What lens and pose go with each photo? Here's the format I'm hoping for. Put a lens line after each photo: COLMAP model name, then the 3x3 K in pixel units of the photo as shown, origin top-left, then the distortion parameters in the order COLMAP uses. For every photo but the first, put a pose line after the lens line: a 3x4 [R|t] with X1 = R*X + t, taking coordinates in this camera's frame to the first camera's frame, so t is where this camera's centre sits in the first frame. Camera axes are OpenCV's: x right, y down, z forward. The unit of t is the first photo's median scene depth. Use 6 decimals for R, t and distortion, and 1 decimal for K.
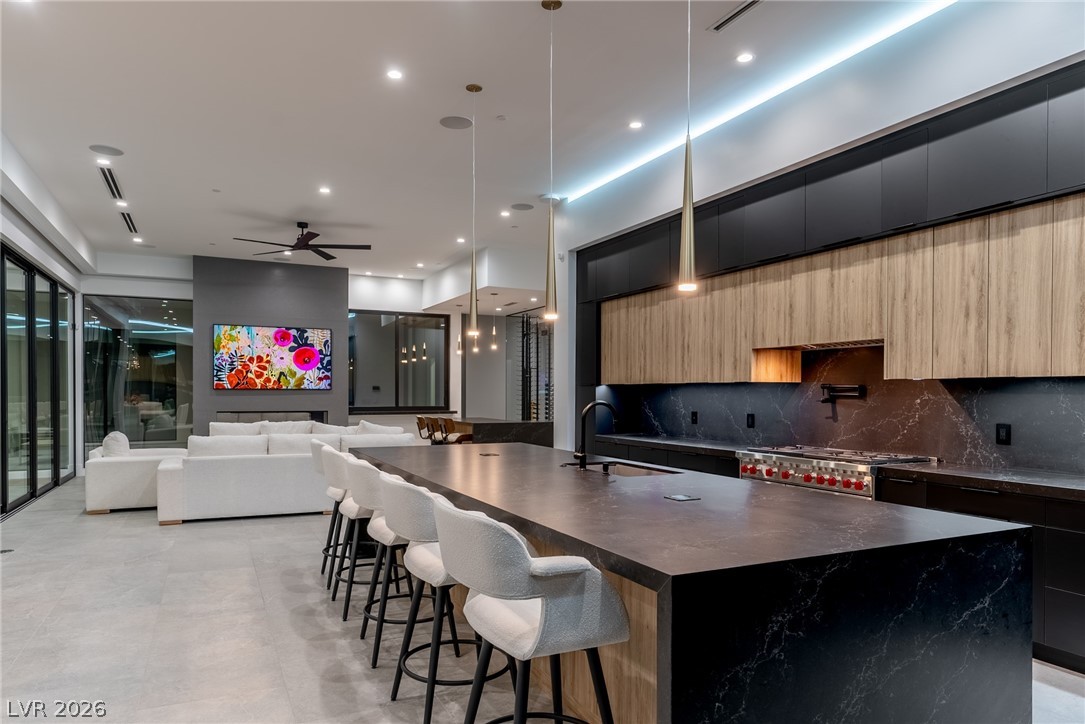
lens RADIAL K [[700.7, 0, 571.5], [0, 700.7, 401.4], [0, 0, 1]] dist [0.005000, 0.001687]
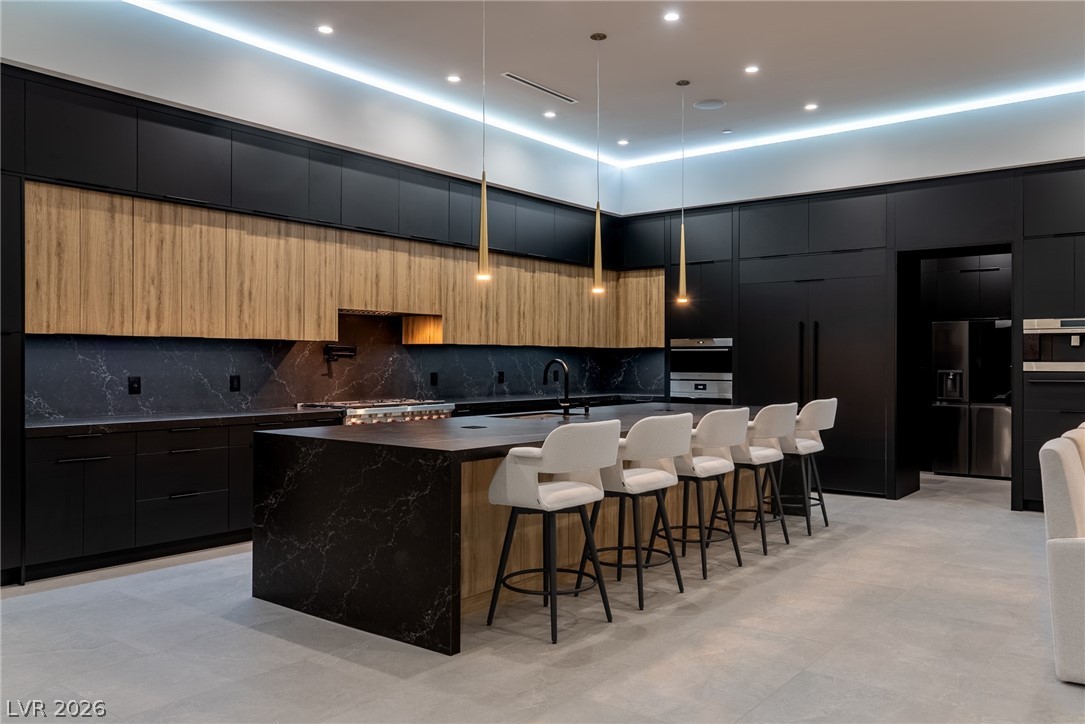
lens RADIAL K [[826.5, 0, 532.1], [0, 826.5, 356.7], [0, 0, 1]] dist [0.002242, 0.014962]
pose [[-0.404667, -0.002100, 0.914462, -0.924975], [0.004963, 0.999978, 0.004492, -0.008982], [-0.914450, 0.006357, -0.404648, 1.197978]]
